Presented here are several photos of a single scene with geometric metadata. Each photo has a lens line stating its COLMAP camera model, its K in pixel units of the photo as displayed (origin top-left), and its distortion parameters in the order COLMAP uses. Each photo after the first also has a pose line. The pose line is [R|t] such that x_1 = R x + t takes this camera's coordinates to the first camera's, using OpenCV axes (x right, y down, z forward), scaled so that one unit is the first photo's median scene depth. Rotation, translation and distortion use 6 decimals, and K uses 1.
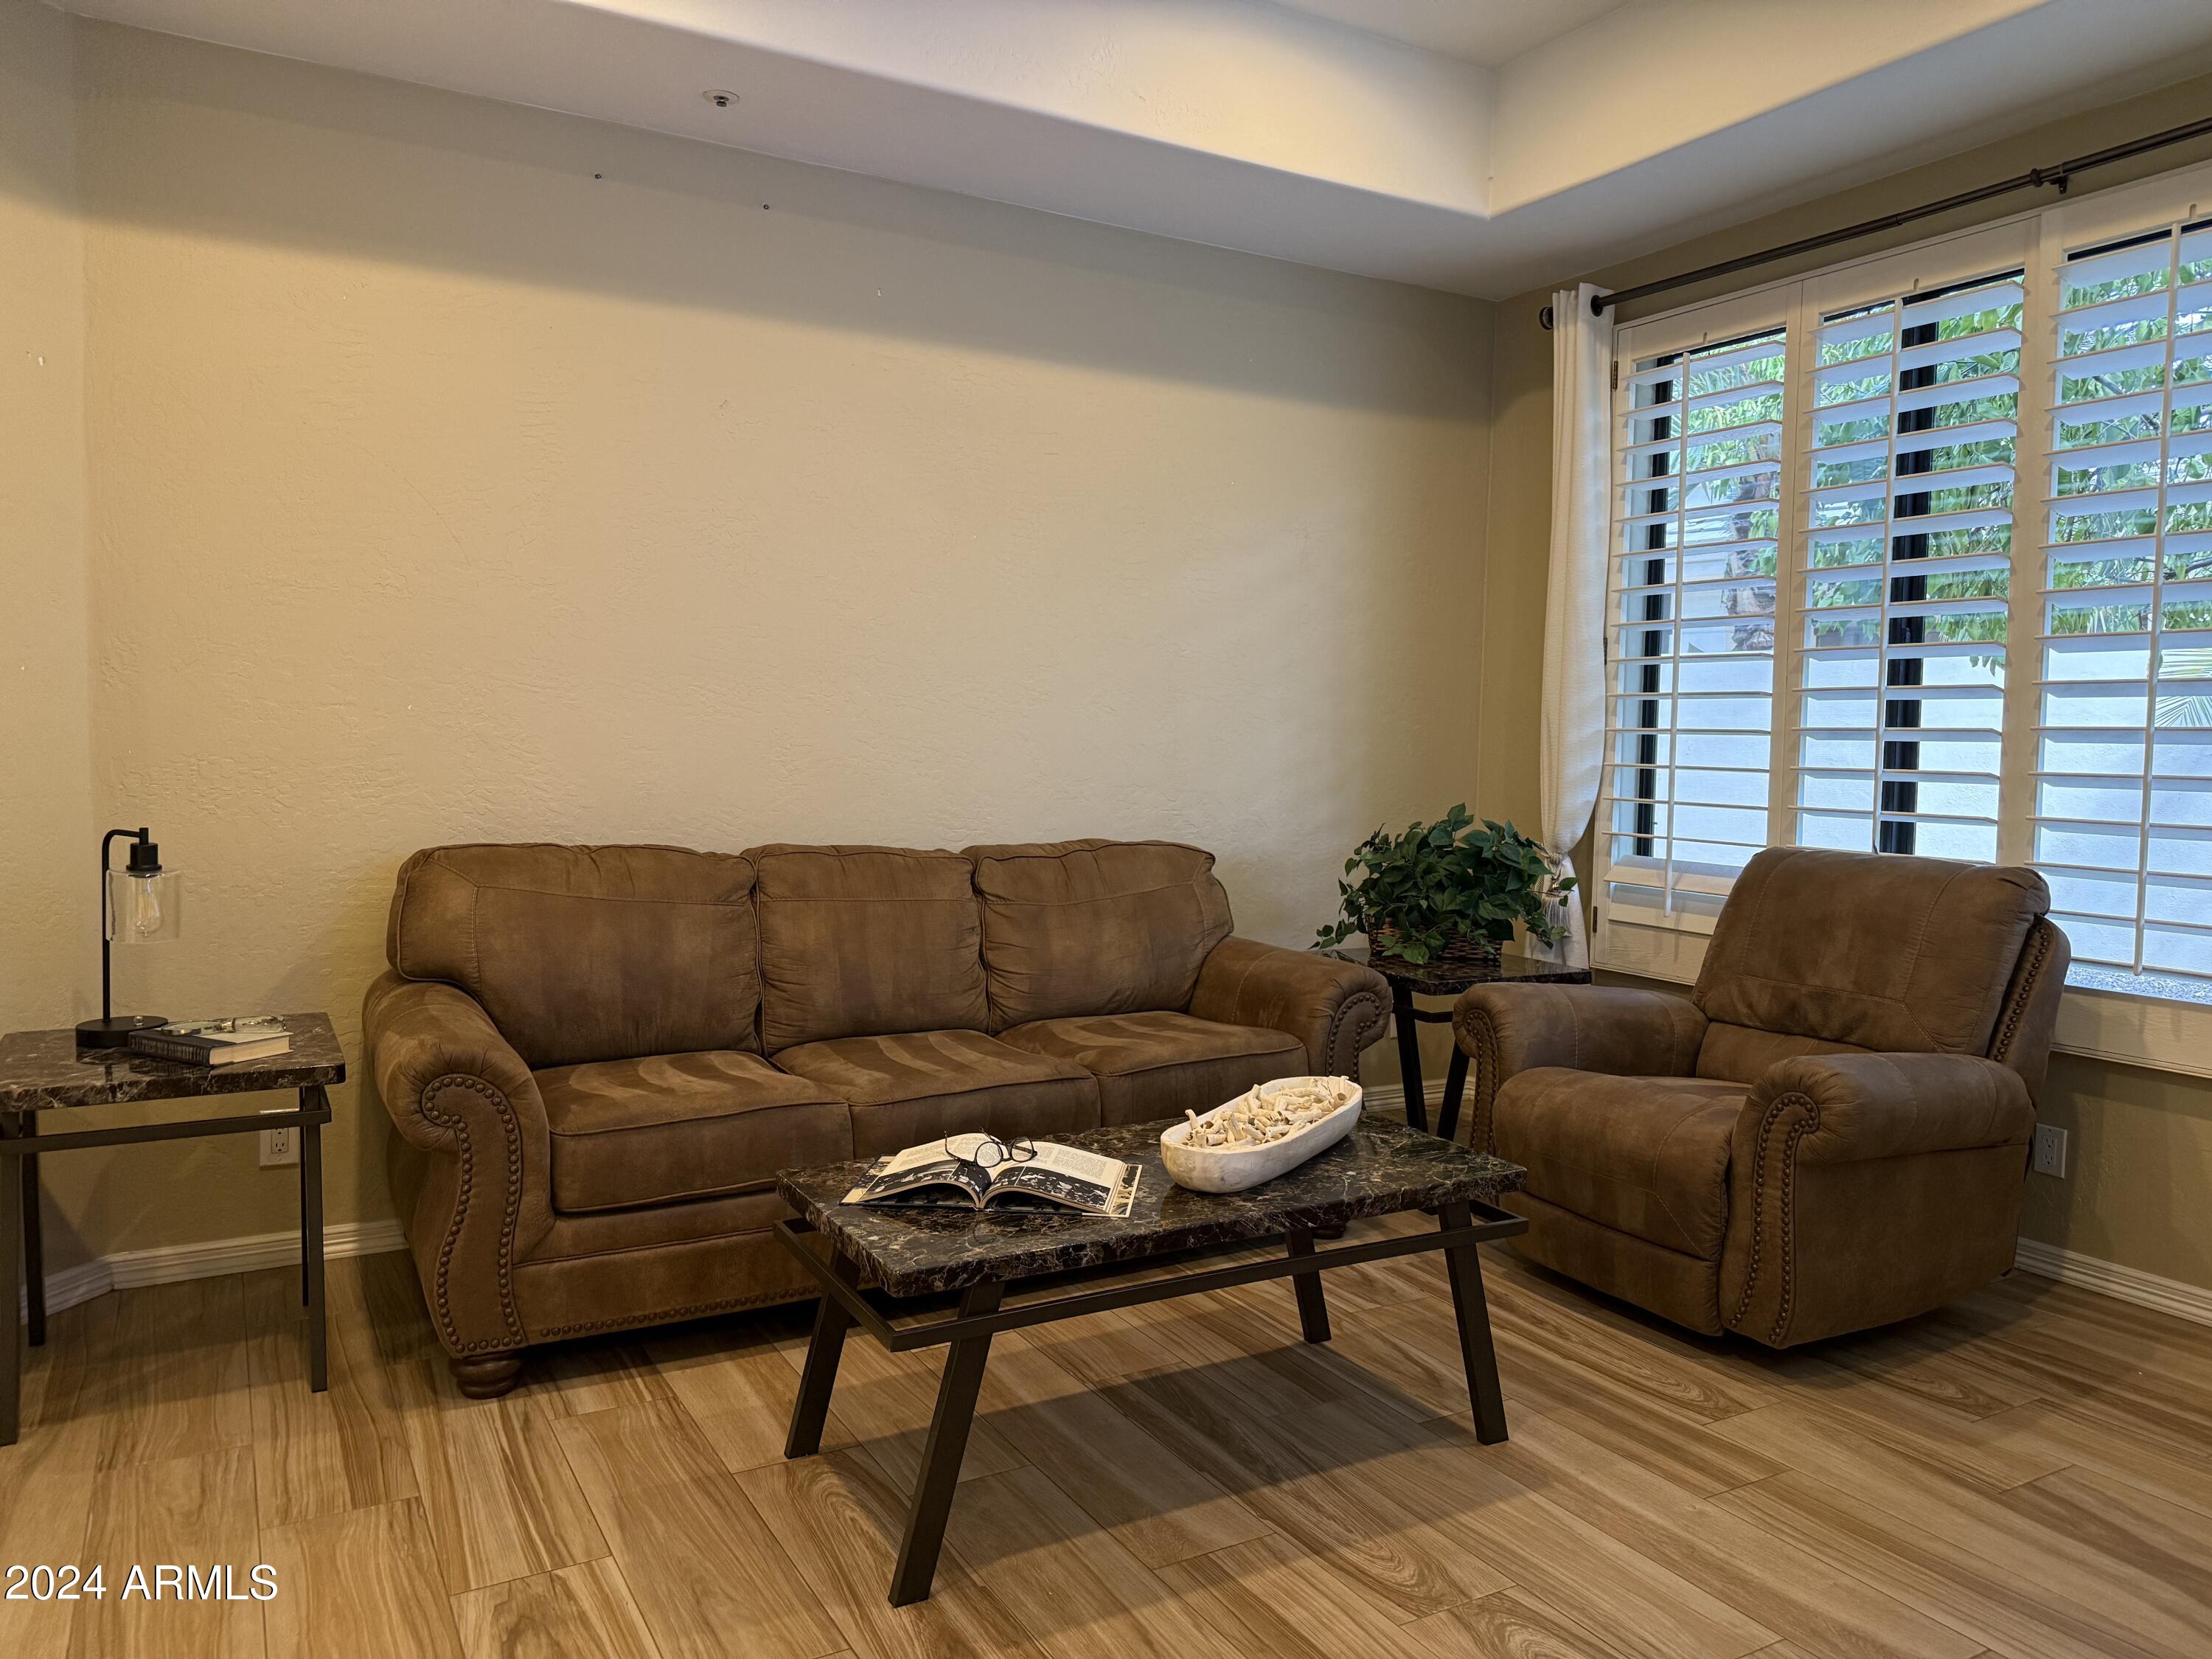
lens RADIAL K [[1542.5, 0, 1106.0], [0, 1542.5, 829.5], [0, 0, 1]] dist [0.132678, -0.163583]
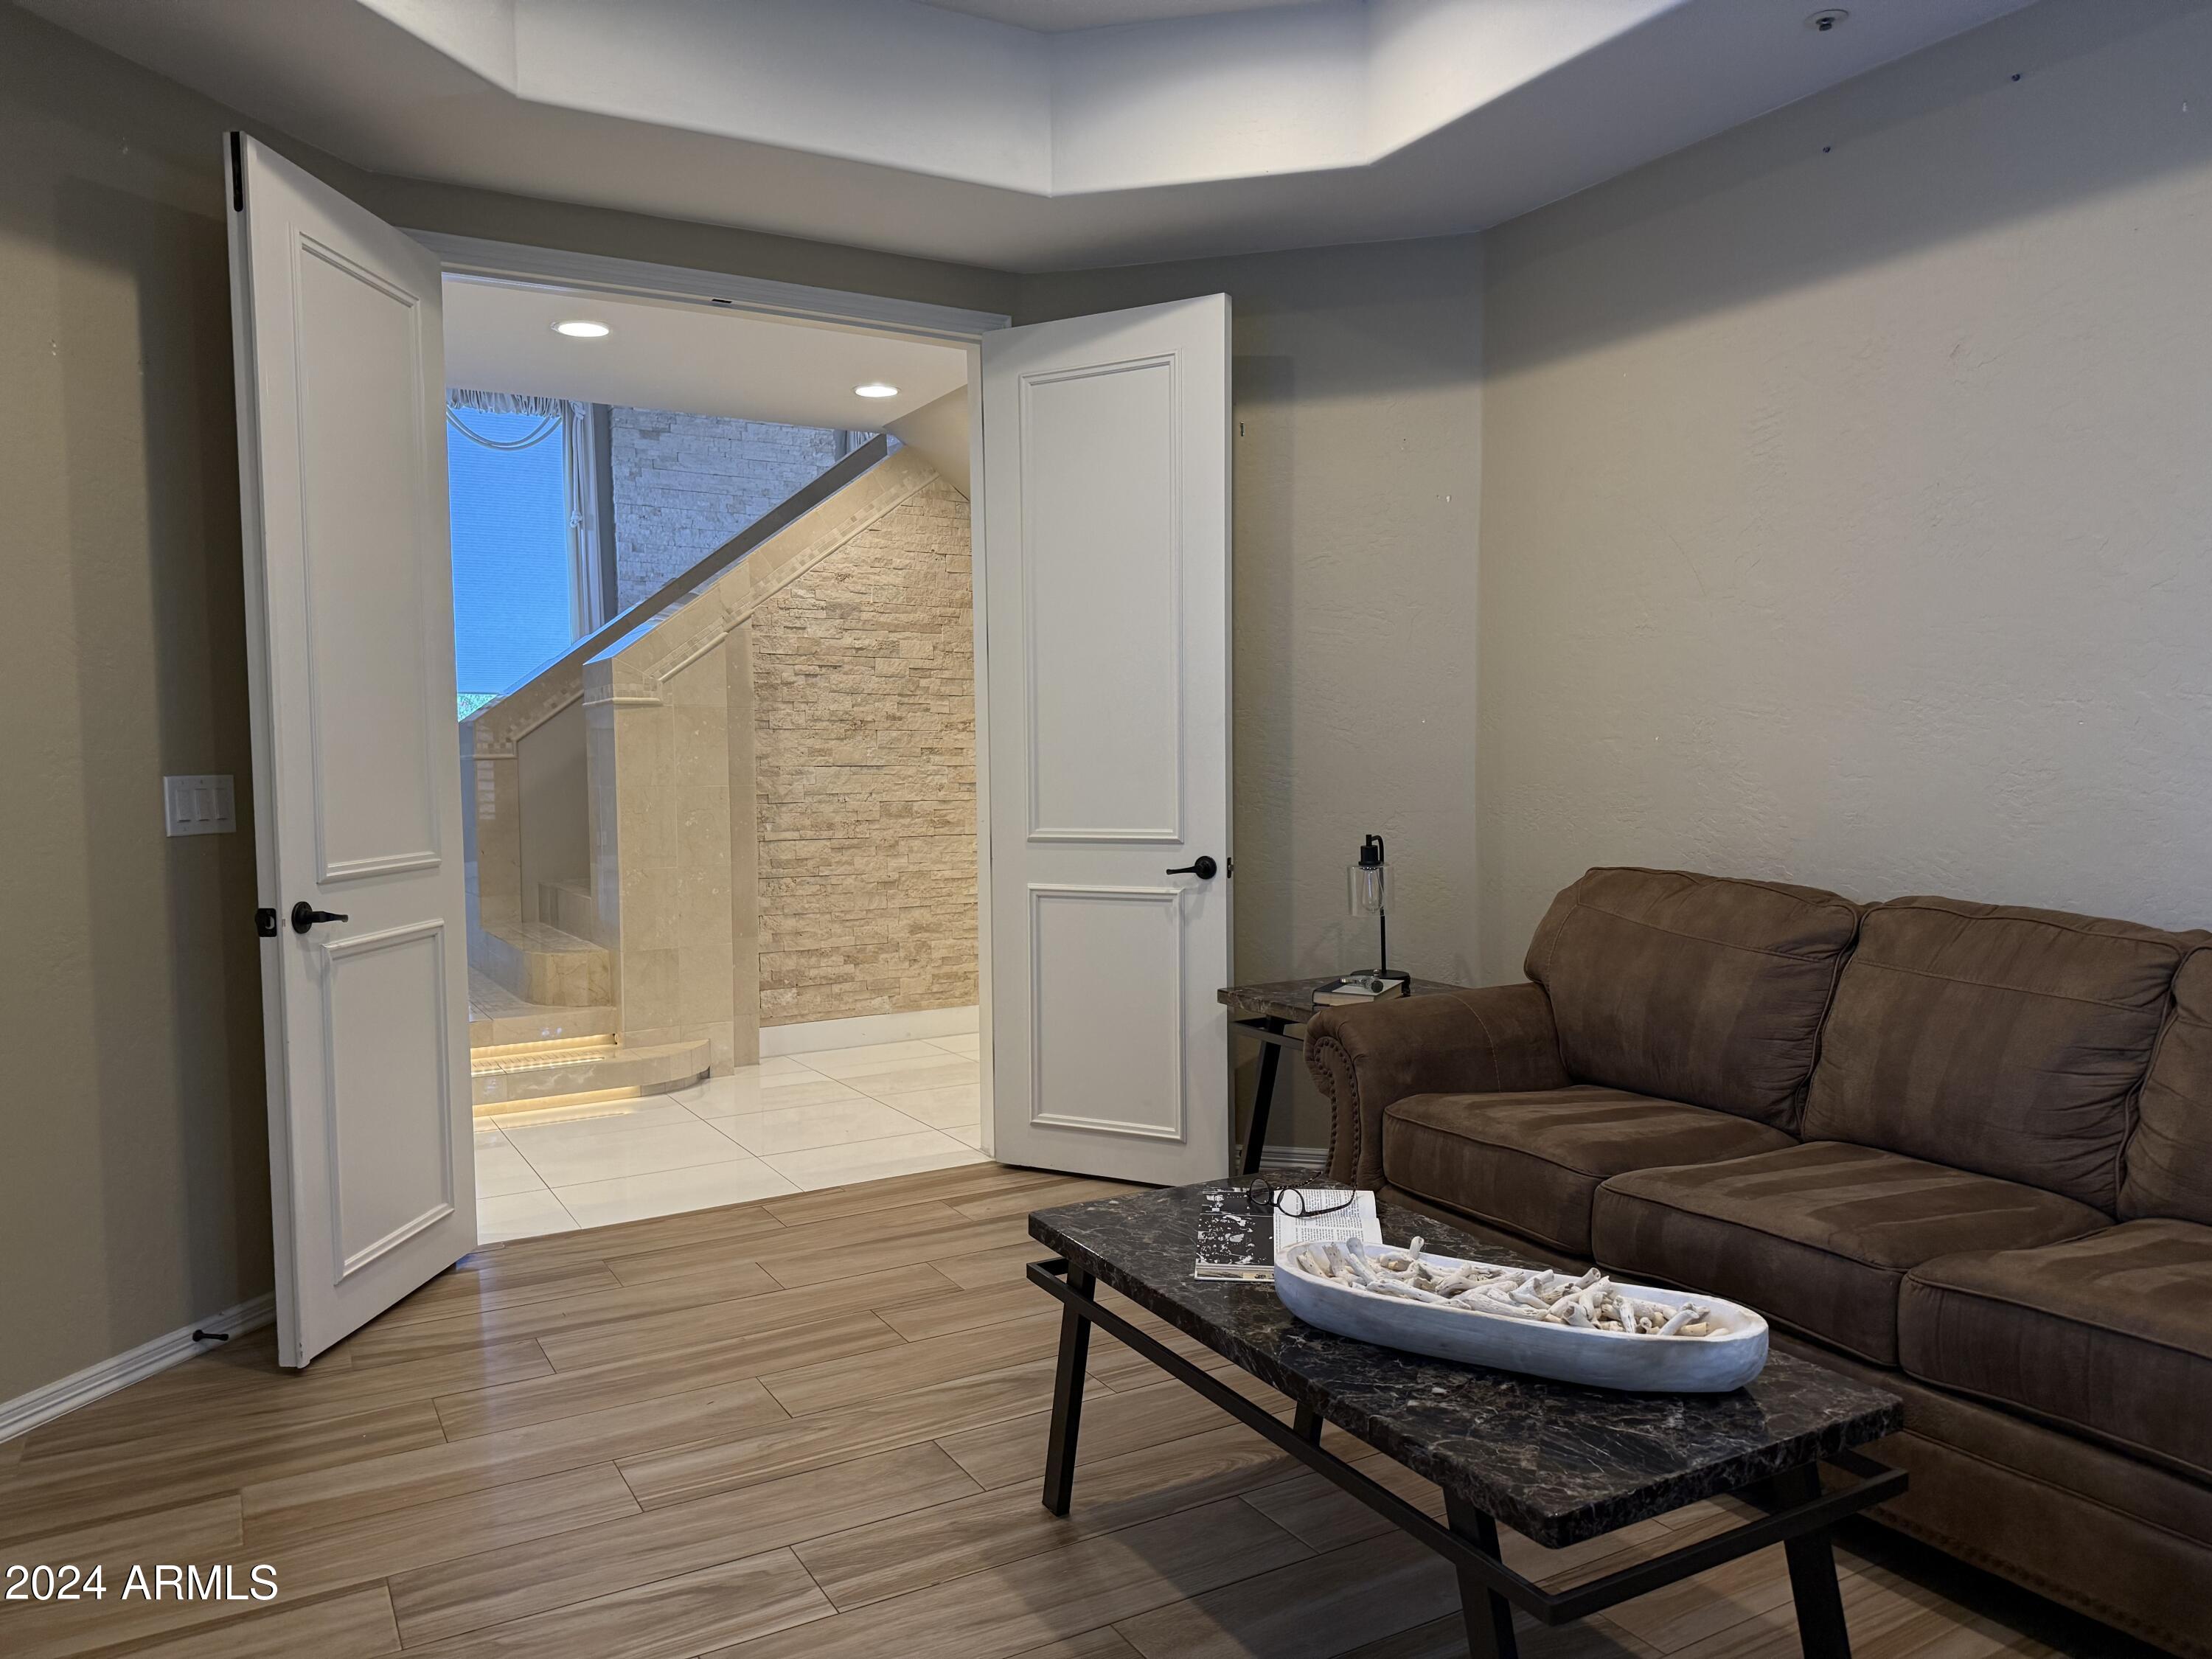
lens RADIAL K [[1542.5, 0, 1106.0], [0, 1542.5, 829.5], [0, 0, 1]] dist [0.132678, -0.163583]
pose [[-0.000569, 0.033138, -0.999451, 0.628383], [-0.049792, 0.998210, 0.033126, -0.032072], [0.998759, 0.049783, 0.001082, 0.624187]]
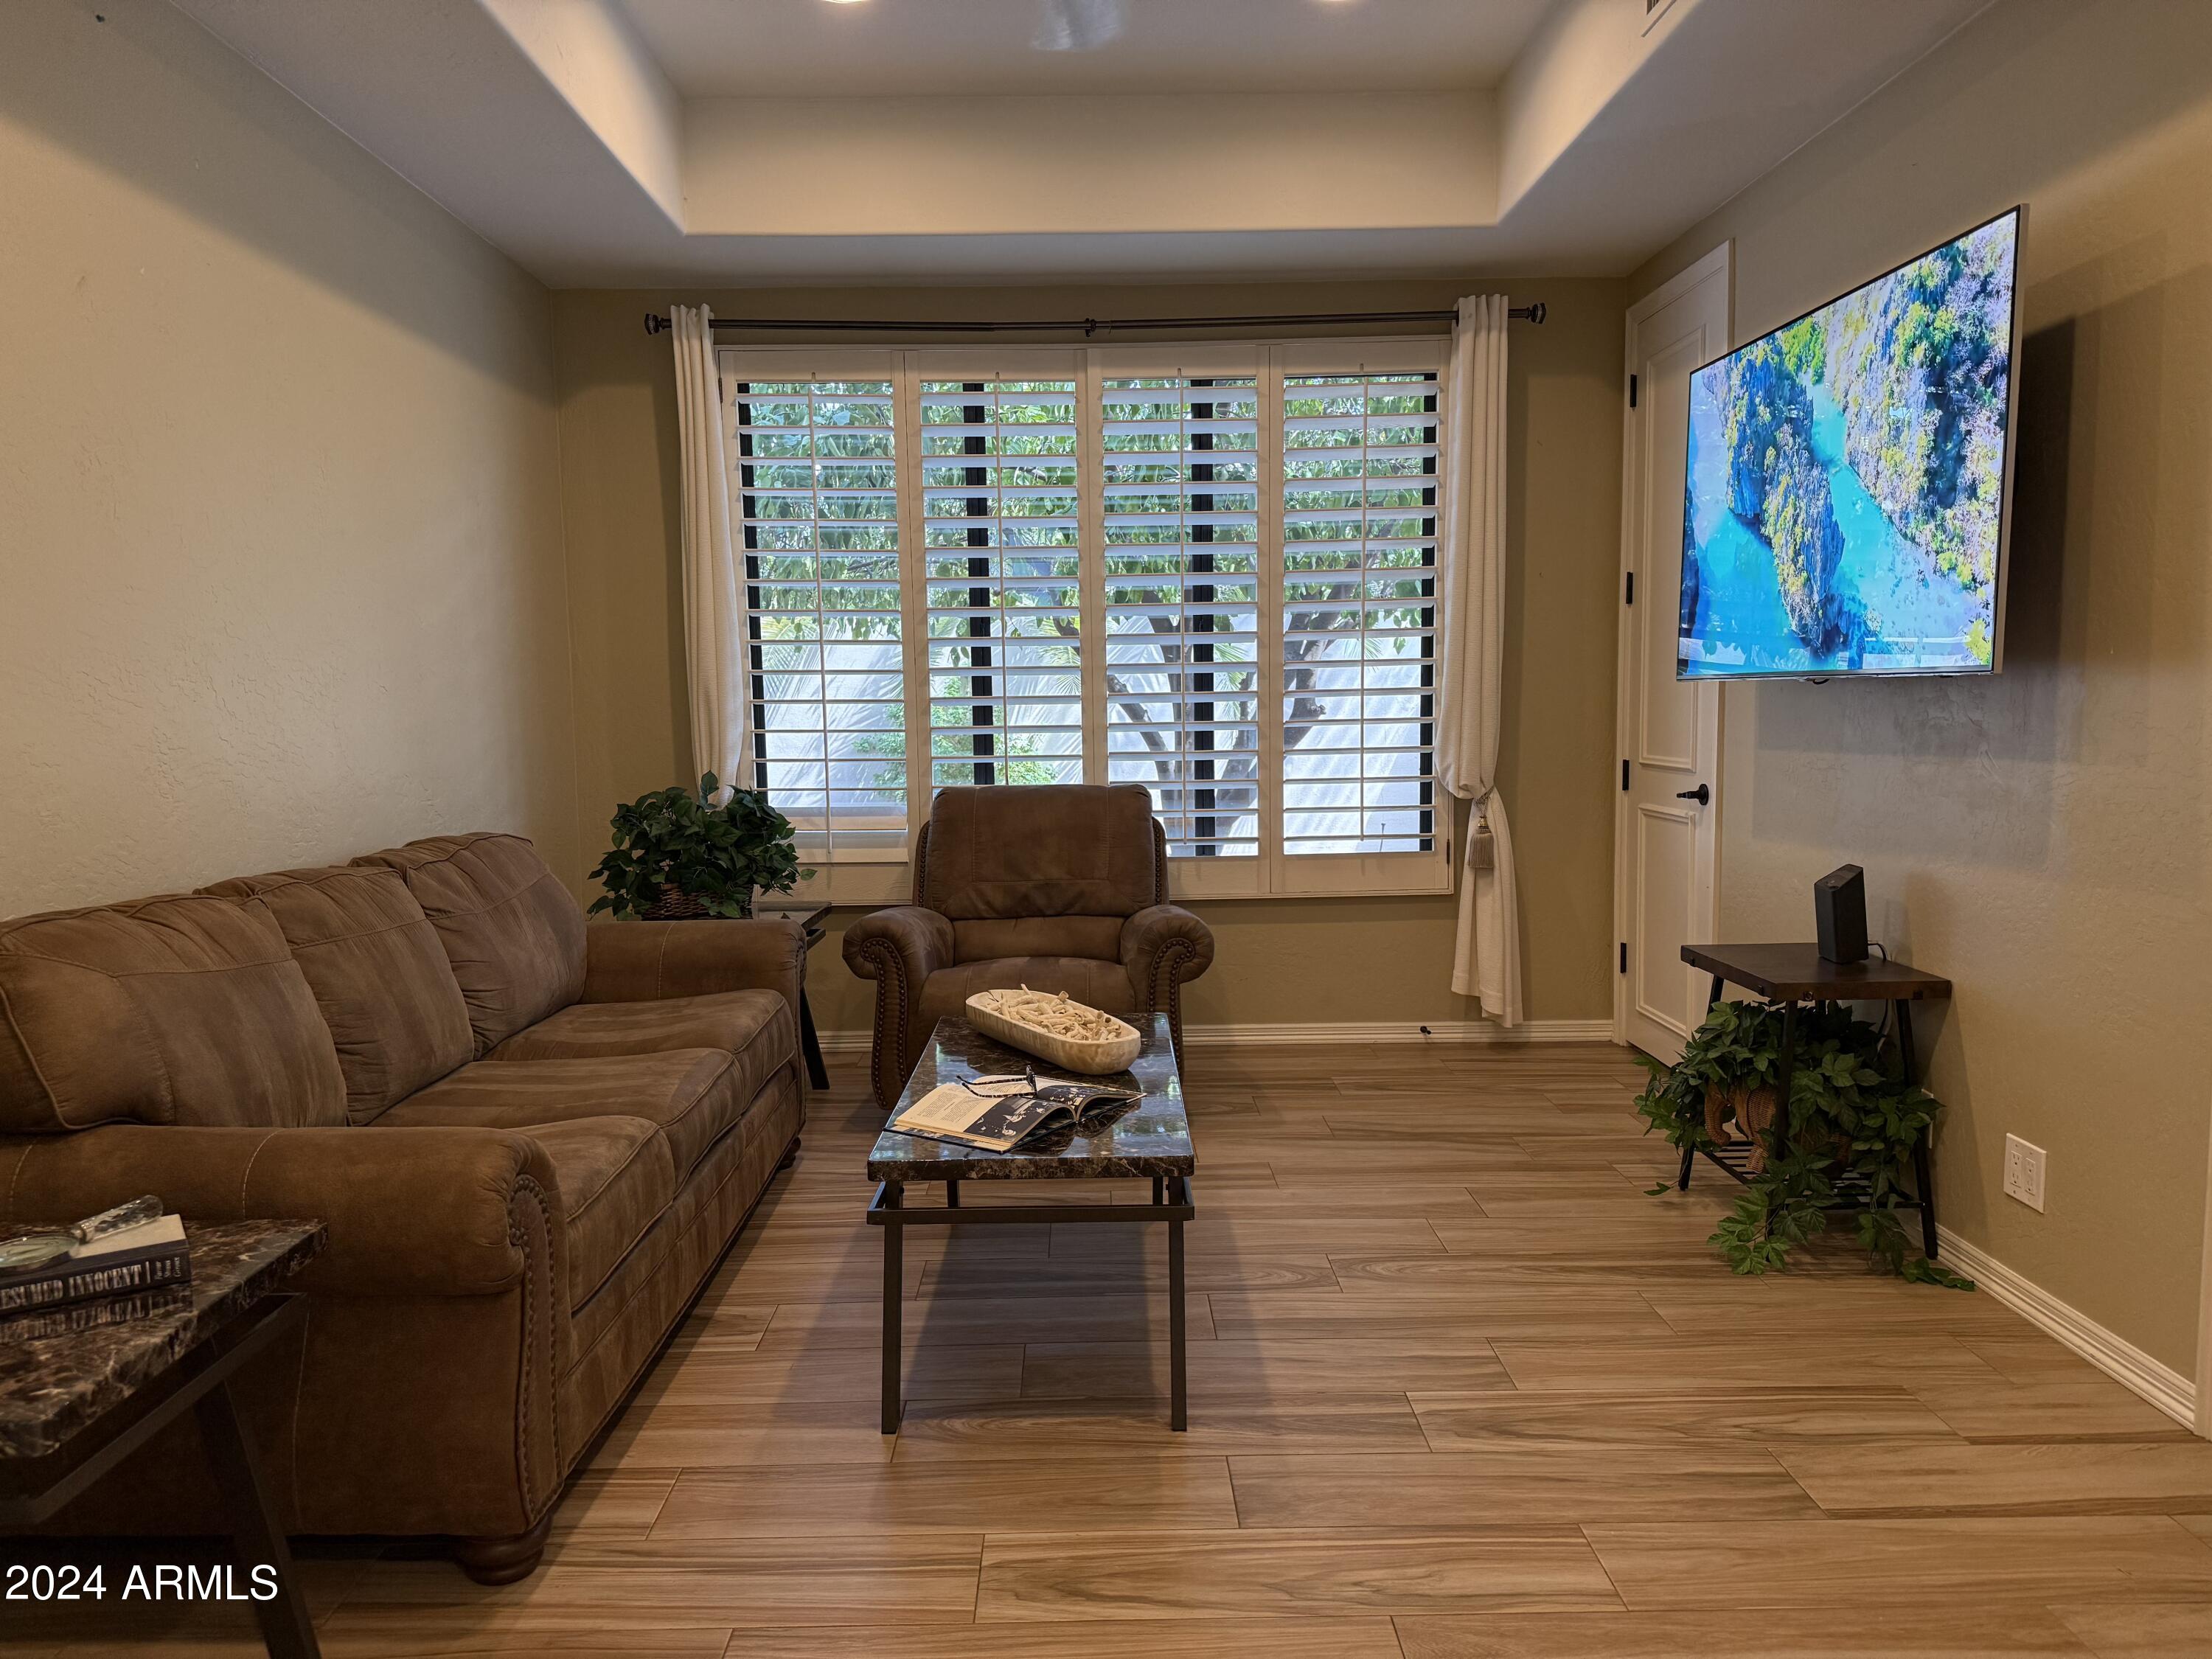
lens RADIAL K [[1522.7, 0, 1102.3], [0, 1522.7, 846.9], [0, 0, 1]] dist [0.059332, -0.083743]
pose [[0.490553, -0.109015, 0.864565, -0.702736], [0.075376, 0.993734, 0.082533, -0.038559], [-0.868145, 0.024680, 0.495696, 0.276990]]
